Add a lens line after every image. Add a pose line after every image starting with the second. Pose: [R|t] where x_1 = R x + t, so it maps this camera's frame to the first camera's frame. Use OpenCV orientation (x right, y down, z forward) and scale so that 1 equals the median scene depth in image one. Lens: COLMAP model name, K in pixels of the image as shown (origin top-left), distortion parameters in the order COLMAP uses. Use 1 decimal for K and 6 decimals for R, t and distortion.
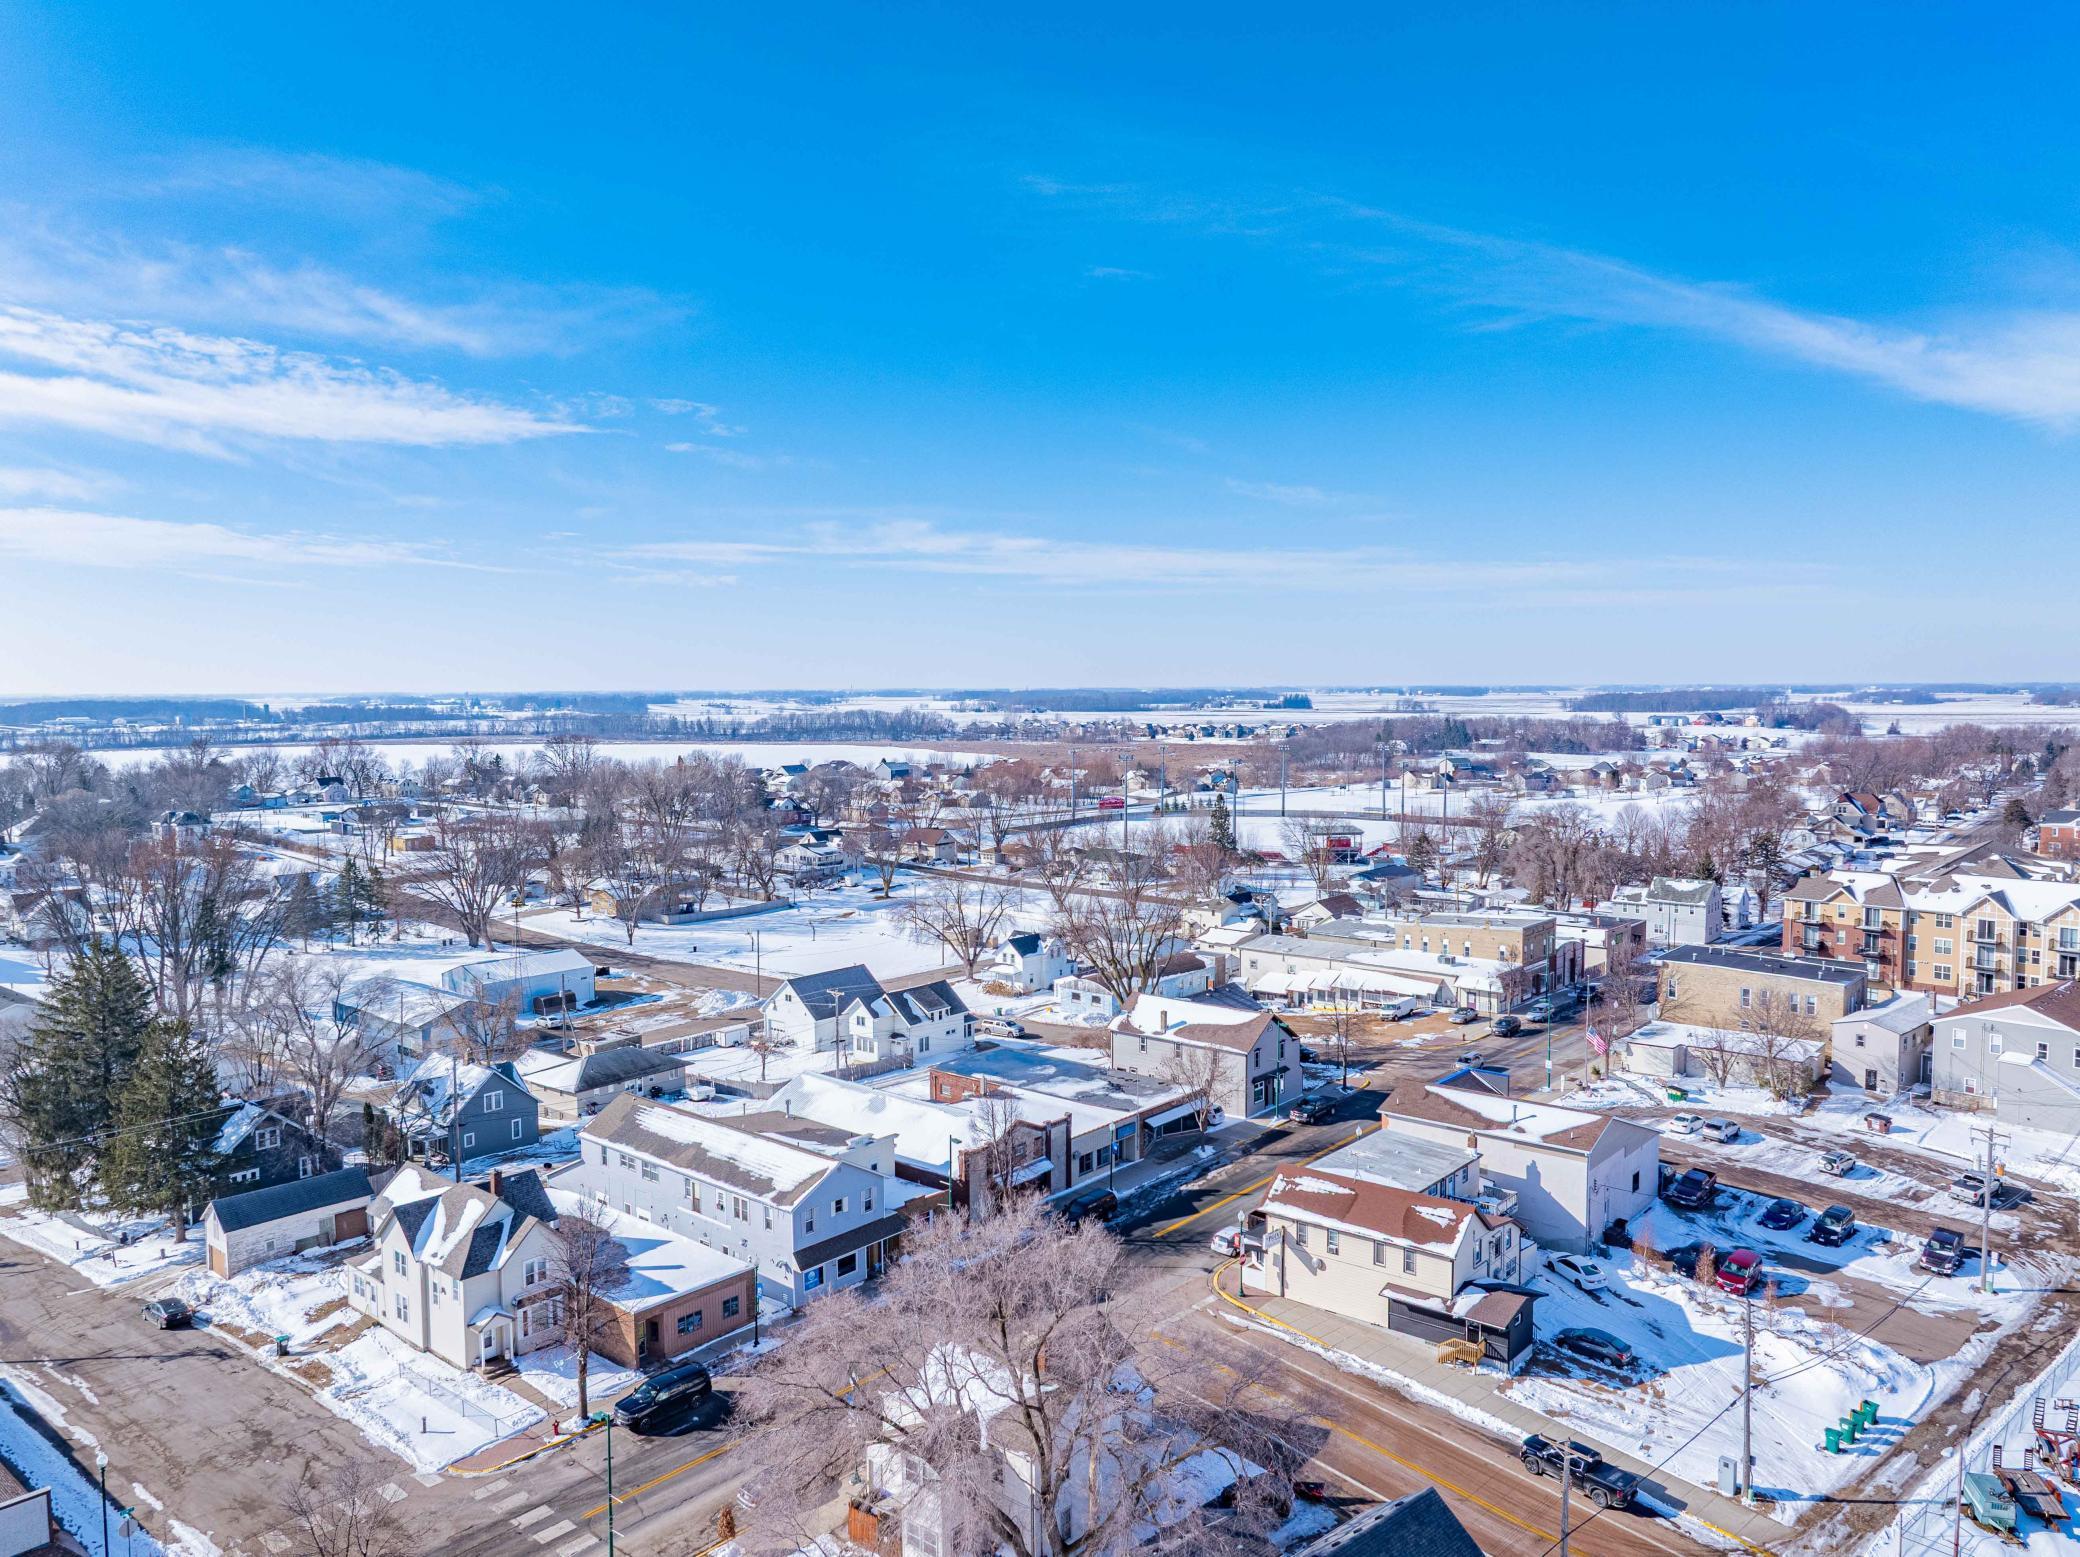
lens RADIAL K [[1489.2, 0, 1041.7], [0, 1489.2, 783.8], [0, 0, 1]] dist [-0.035359, 0.038998]
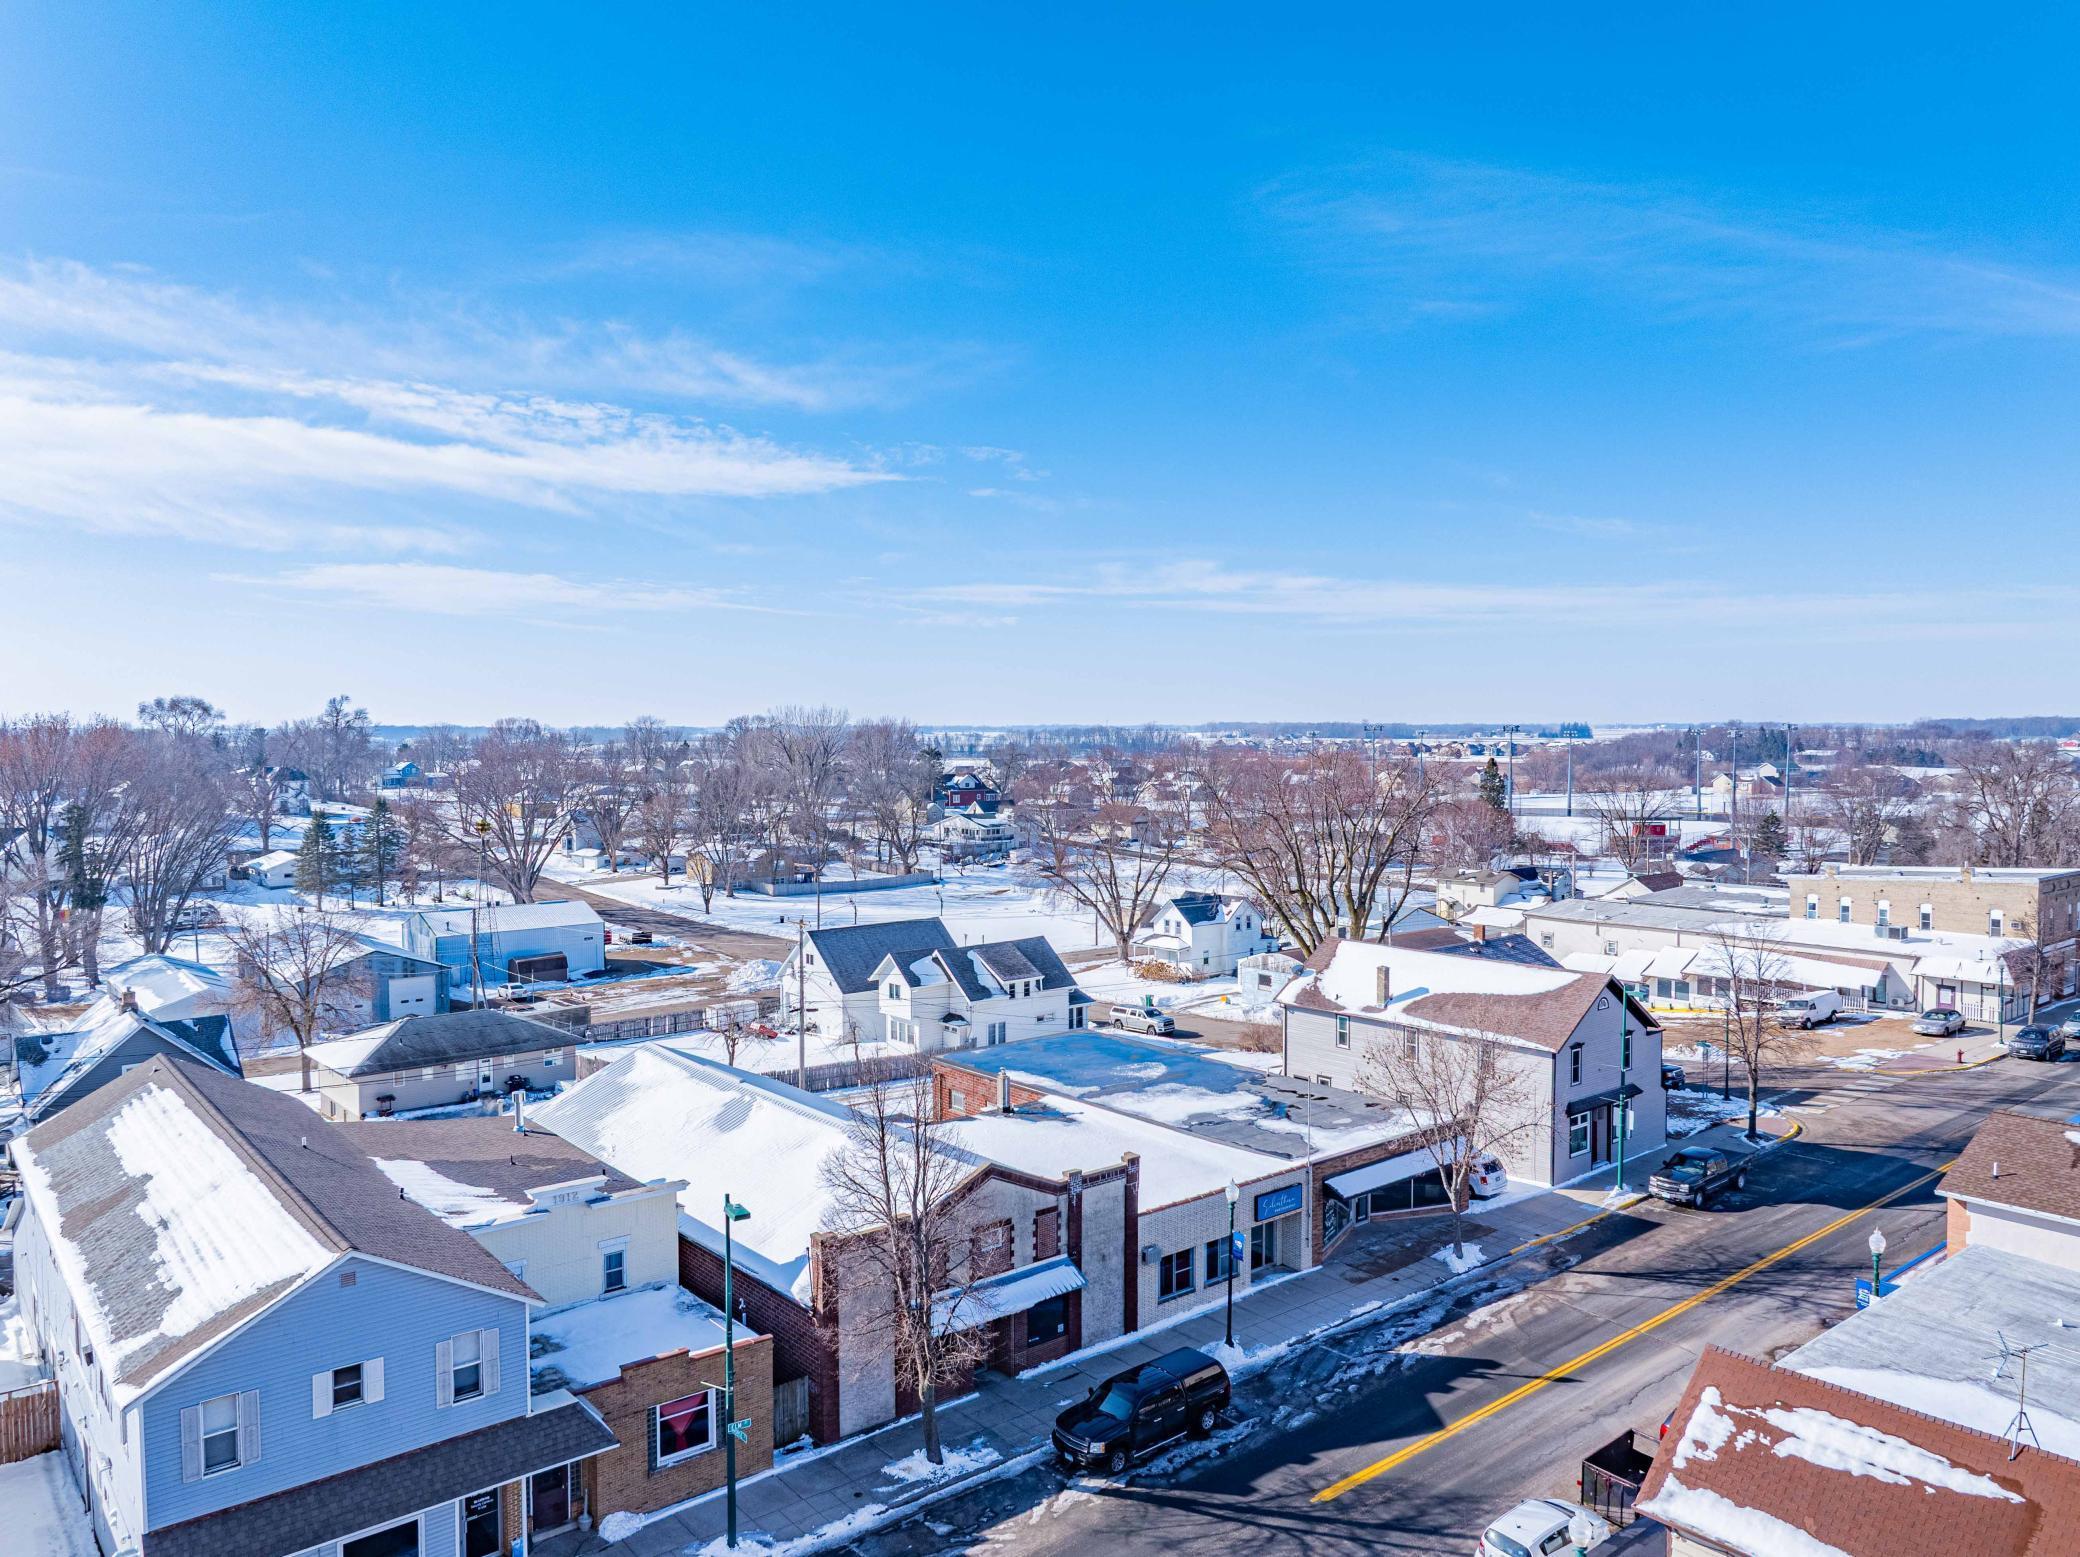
lens RADIAL K [[1489.2, 0, 1040.2], [0, 1489.2, 784.1], [0, 0, 1]] dist [-0.035359, 0.038998]
pose [[0.984691, 0.010285, -0.174007, 0.054745], [-0.014917, 0.999568, -0.025330, 0.106277], [0.173672, 0.027538, 0.984419, 0.481217]]
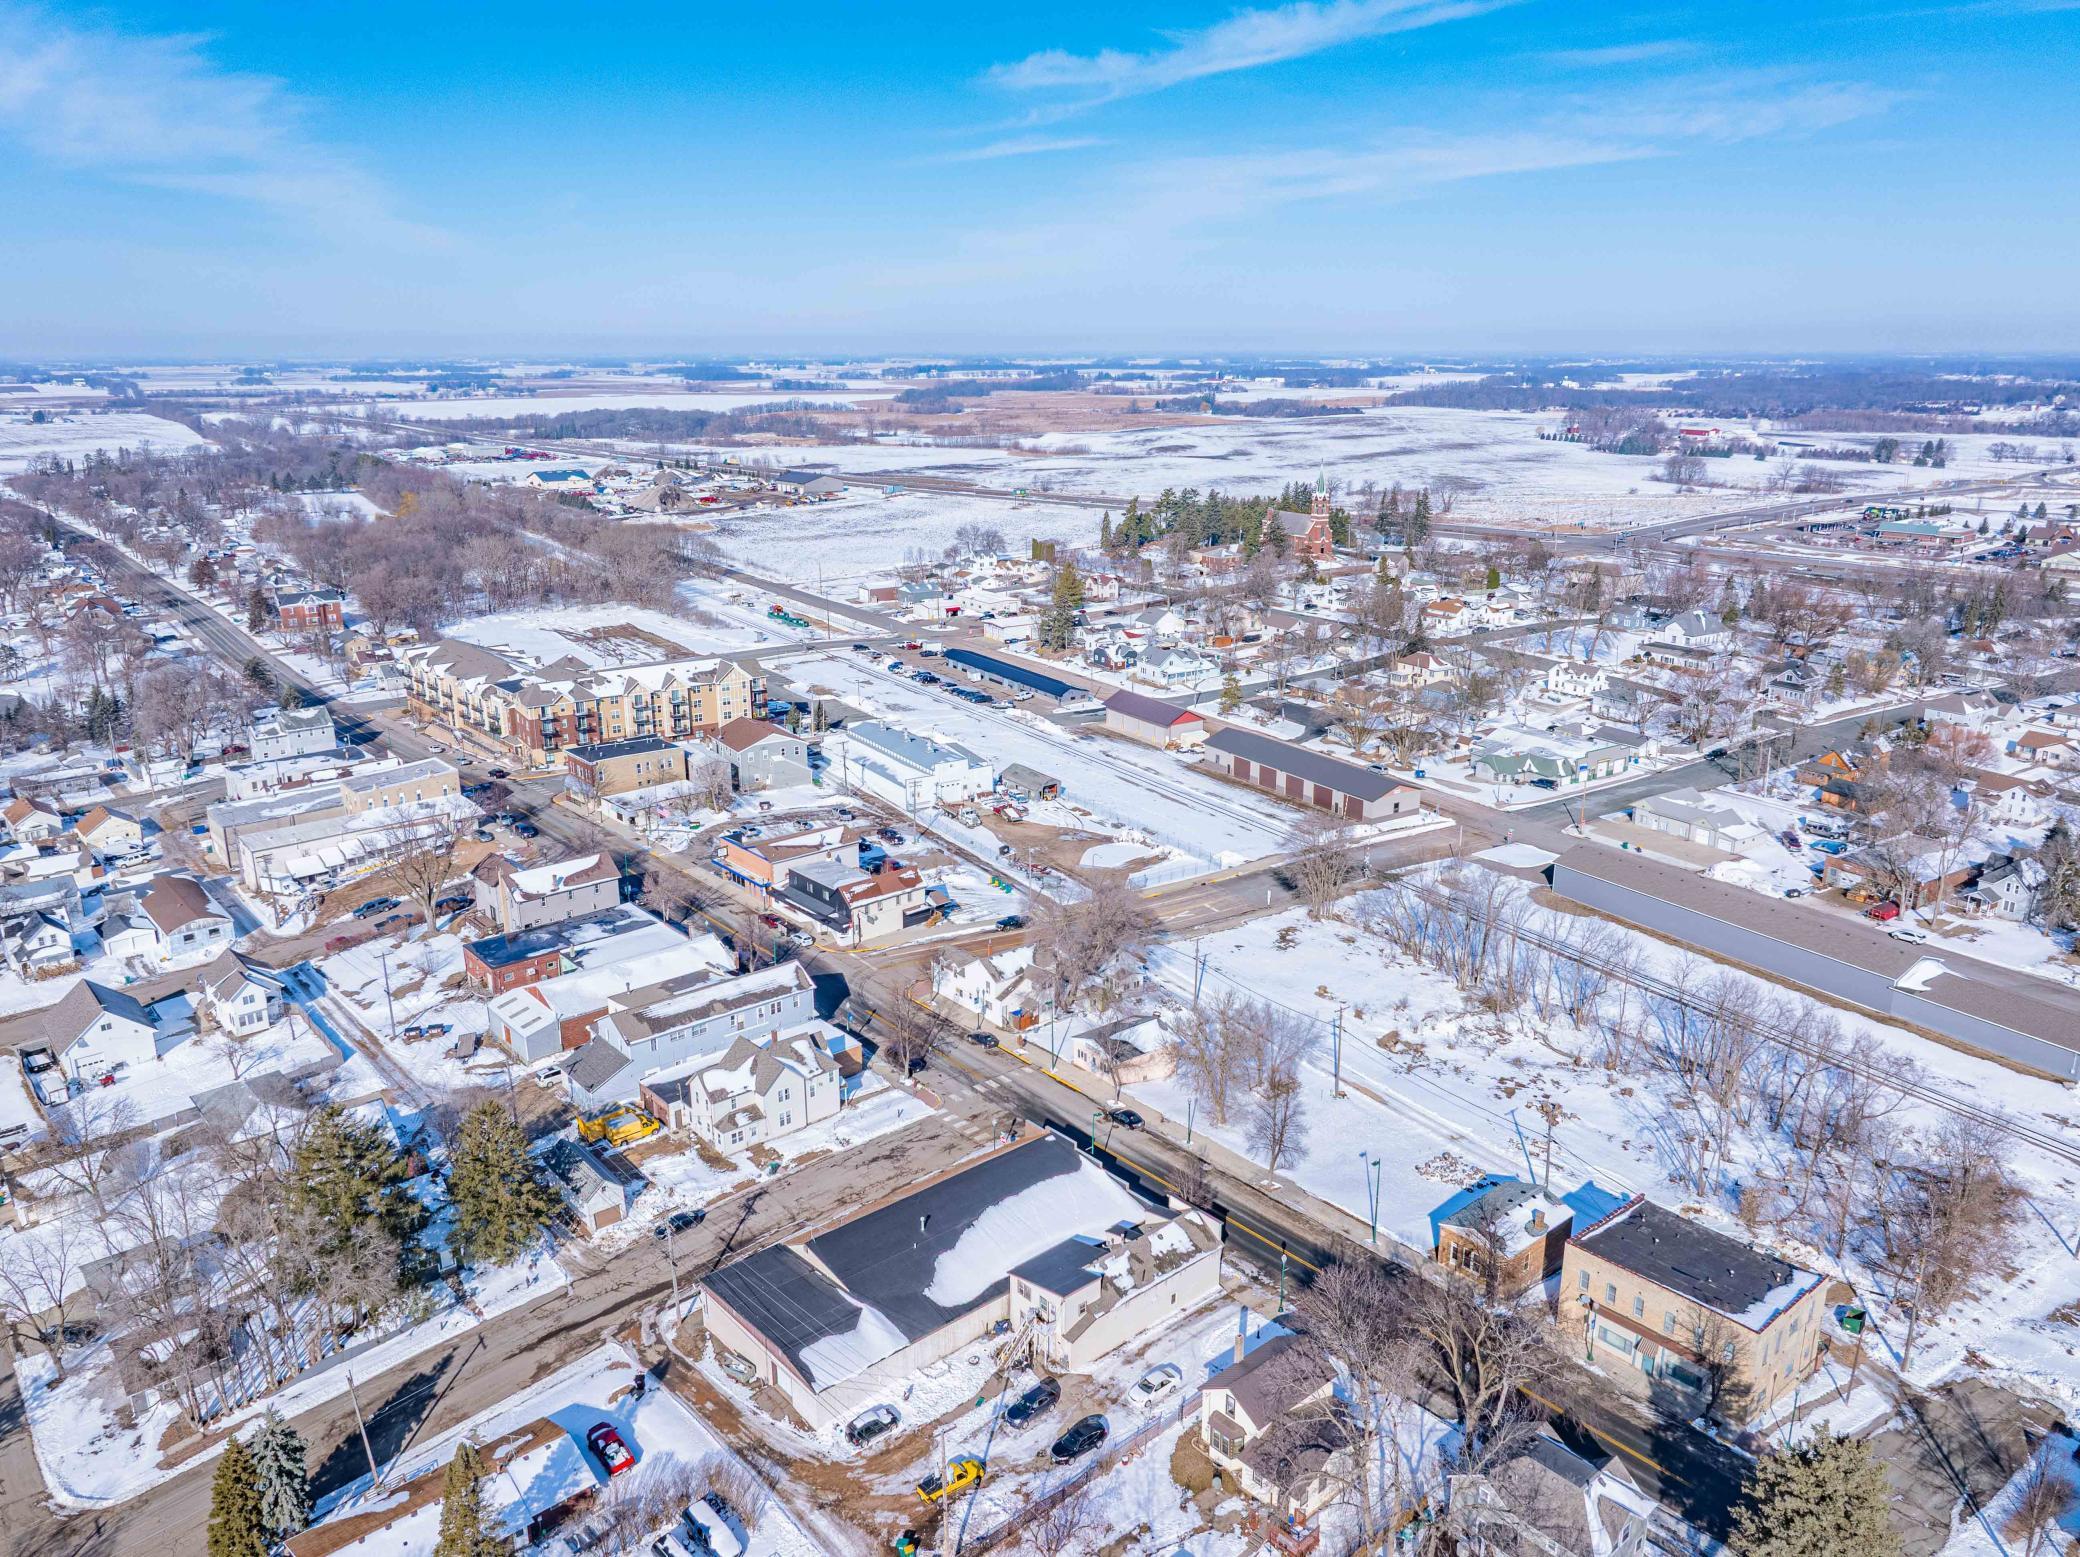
lens RADIAL K [[1489.2, 0, 1047.6], [0, 1489.2, 750.9], [0, 0, 1]] dist [-0.035359, 0.038998]
pose [[0.148921, -0.255306, 0.955323, -1.286066], [0.065324, 0.966525, 0.248116, -0.320958], [-0.986689, 0.025456, 0.160613, 0.255029]]
